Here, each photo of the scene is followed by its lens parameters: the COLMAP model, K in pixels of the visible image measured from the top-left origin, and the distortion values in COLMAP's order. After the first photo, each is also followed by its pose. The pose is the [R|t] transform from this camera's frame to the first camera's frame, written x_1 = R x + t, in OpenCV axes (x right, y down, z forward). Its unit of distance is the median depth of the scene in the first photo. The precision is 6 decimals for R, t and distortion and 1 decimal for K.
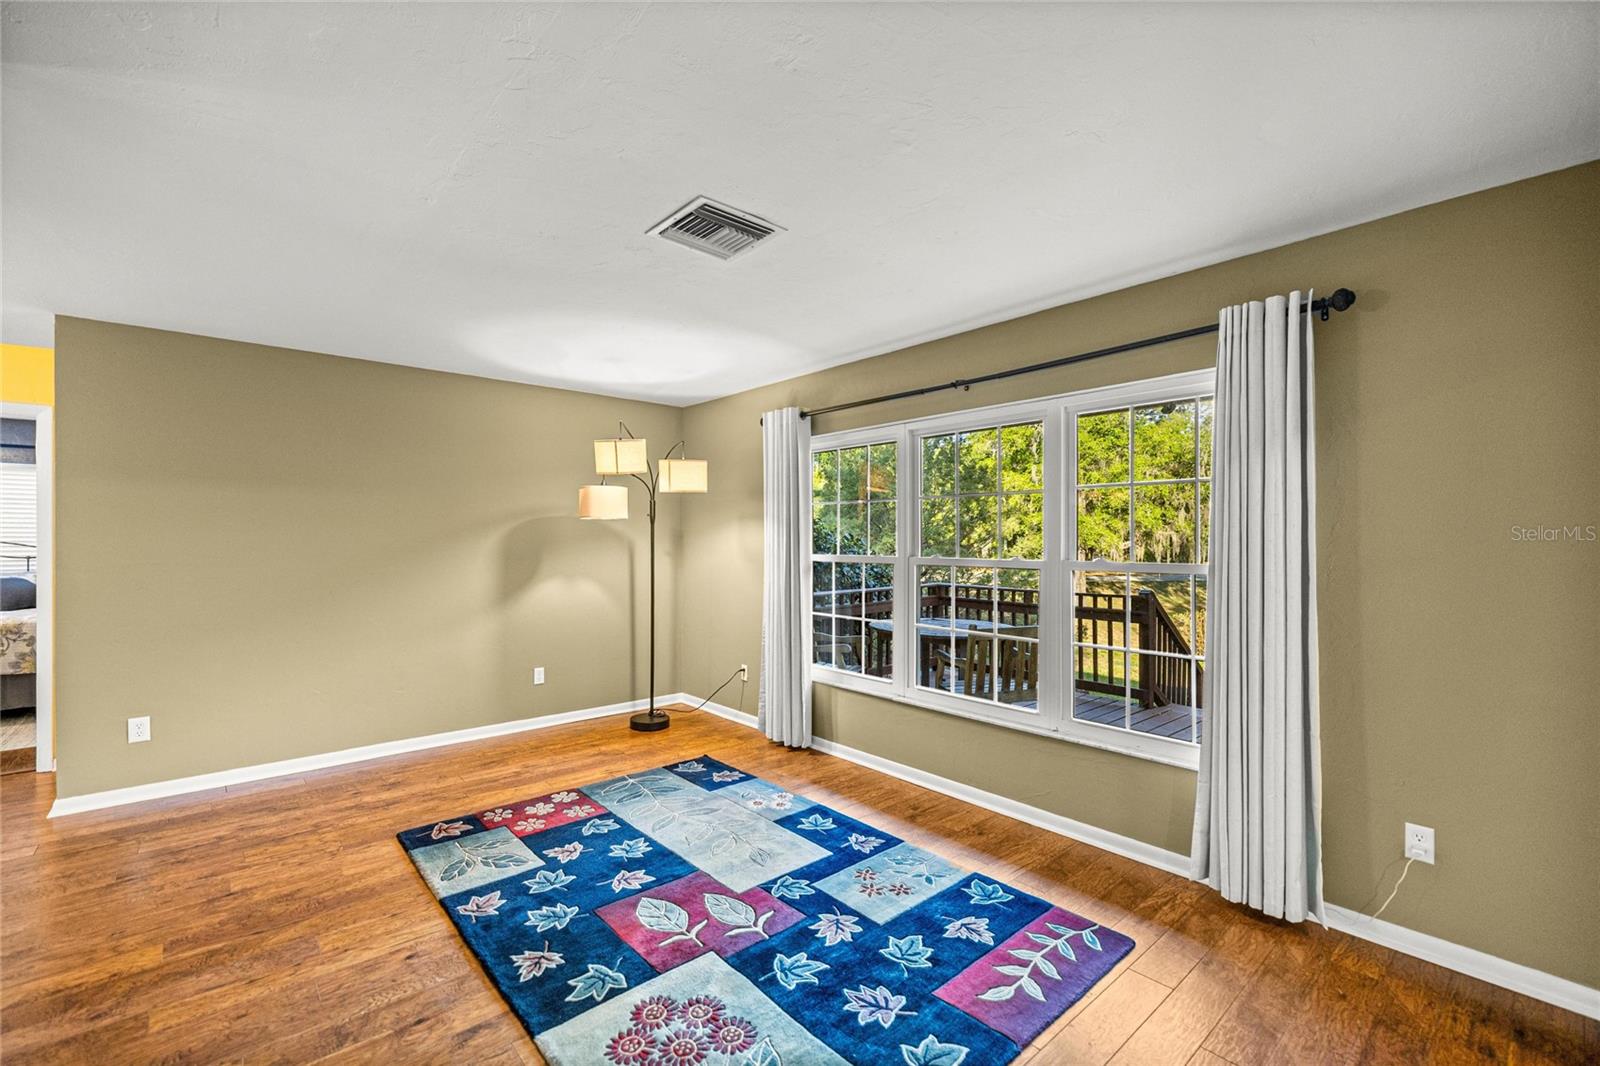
lens RADIAL K [[673.5, 0, 799.0], [0, 673.5, 541.5], [0, 0, 1]] dist [0.001265, -0.000339]
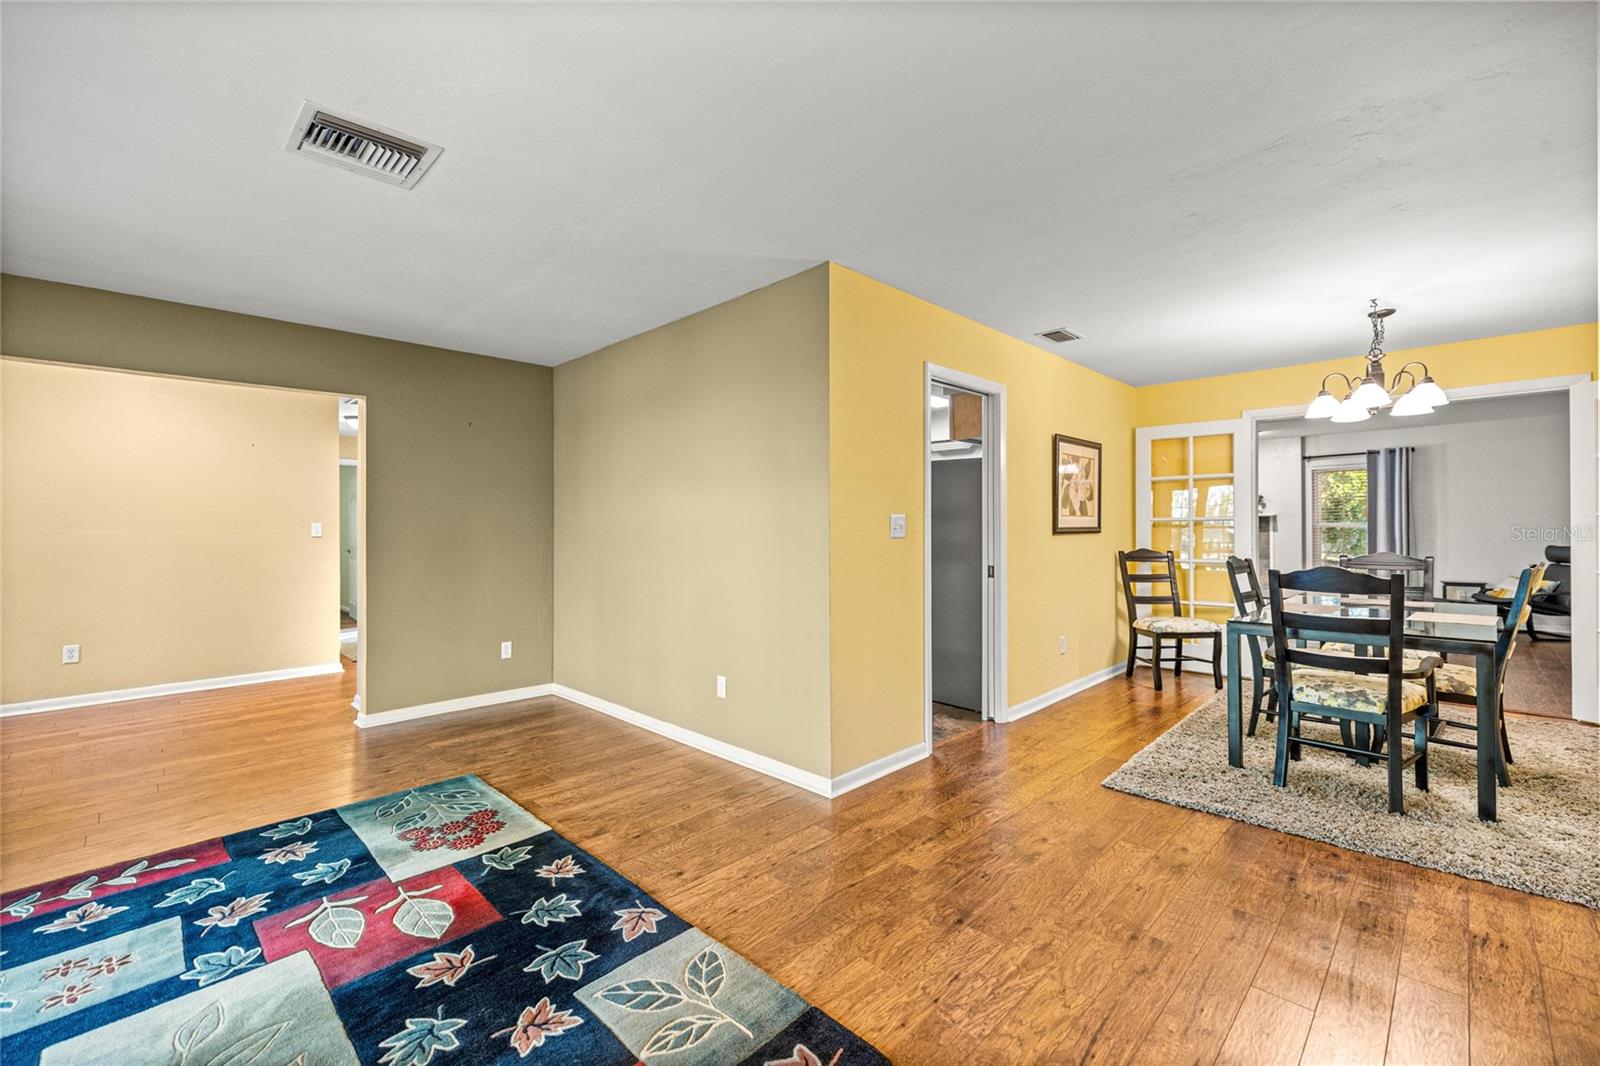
lens RADIAL K [[673.5, 0, 796.0], [0, 673.5, 528.5], [0, 0, 1]] dist [0.001265, -0.000339]
pose [[-0.998137, 0.005092, -0.060800, -0.659912], [0.004950, 0.999985, 0.002483, 0.051087], [0.060811, 0.002178, -0.998147, 1.976651]]
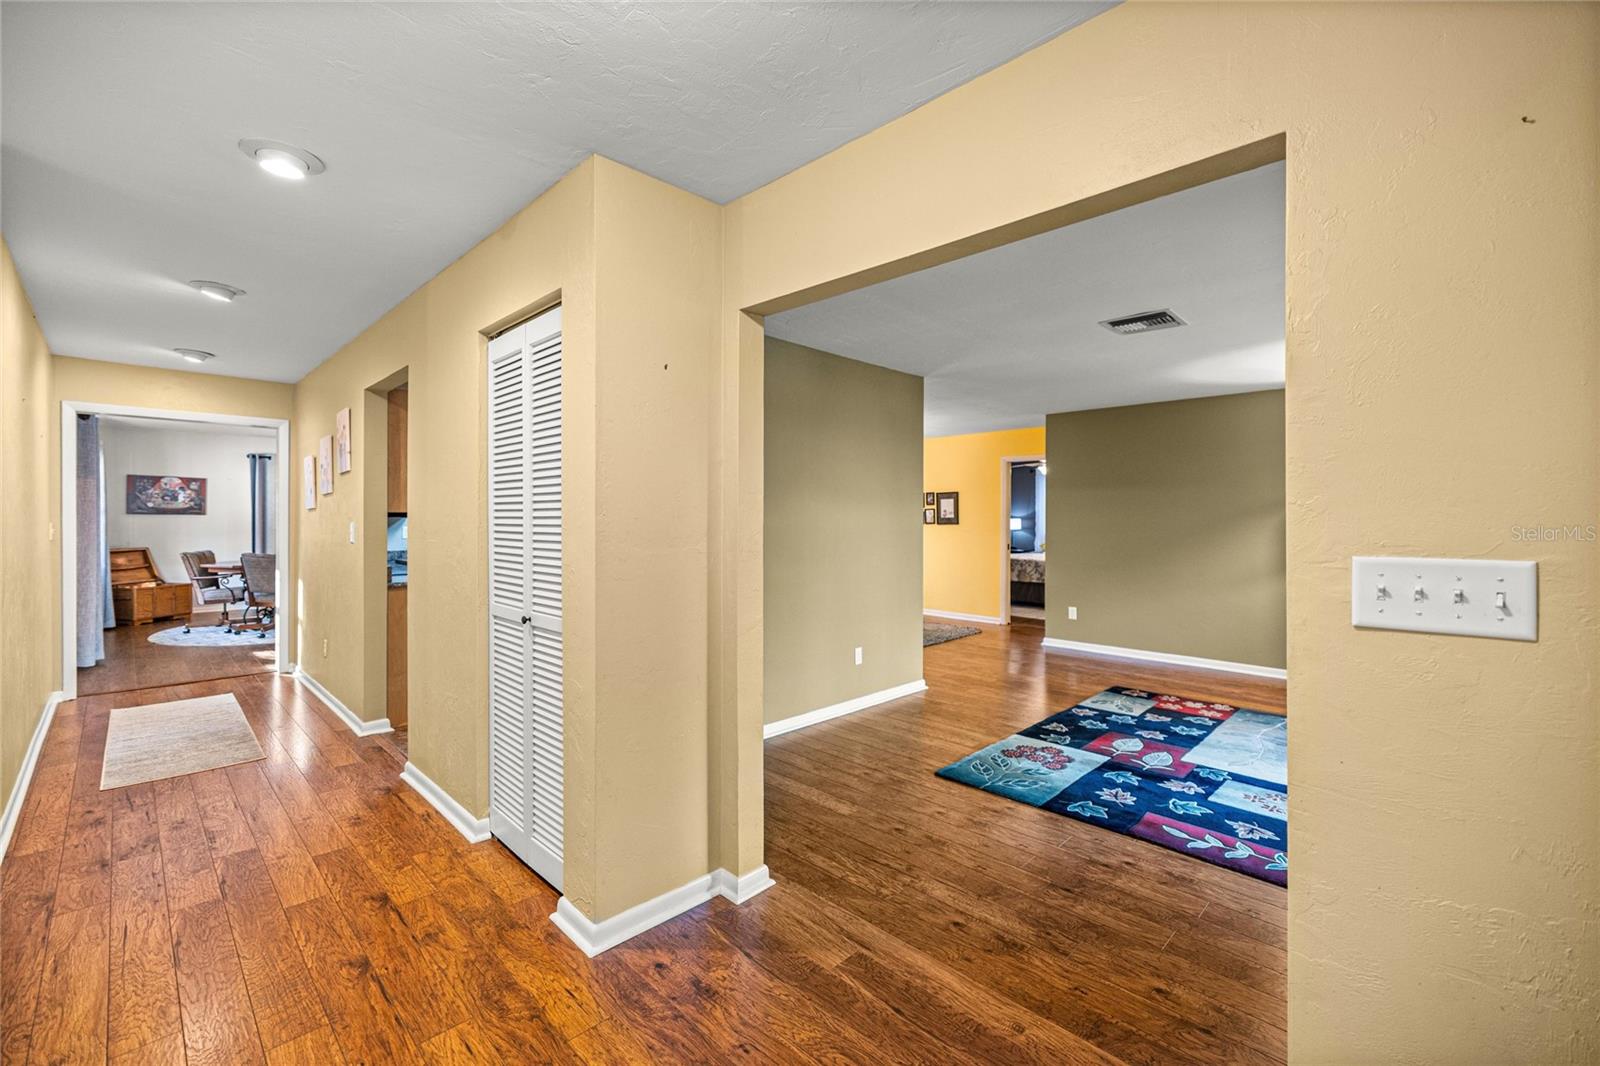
lens RADIAL K [[673.5, 0, 794.8], [0, 673.5, 525.0], [0, 0, 1]] dist [0.001265, -0.000339]
pose [[0.063254, 0.009308, -0.997954, 1.434025], [-0.005676, 0.999944, 0.008967, 0.008537], [0.997981, 0.005098, 0.063303, 0.084464]]
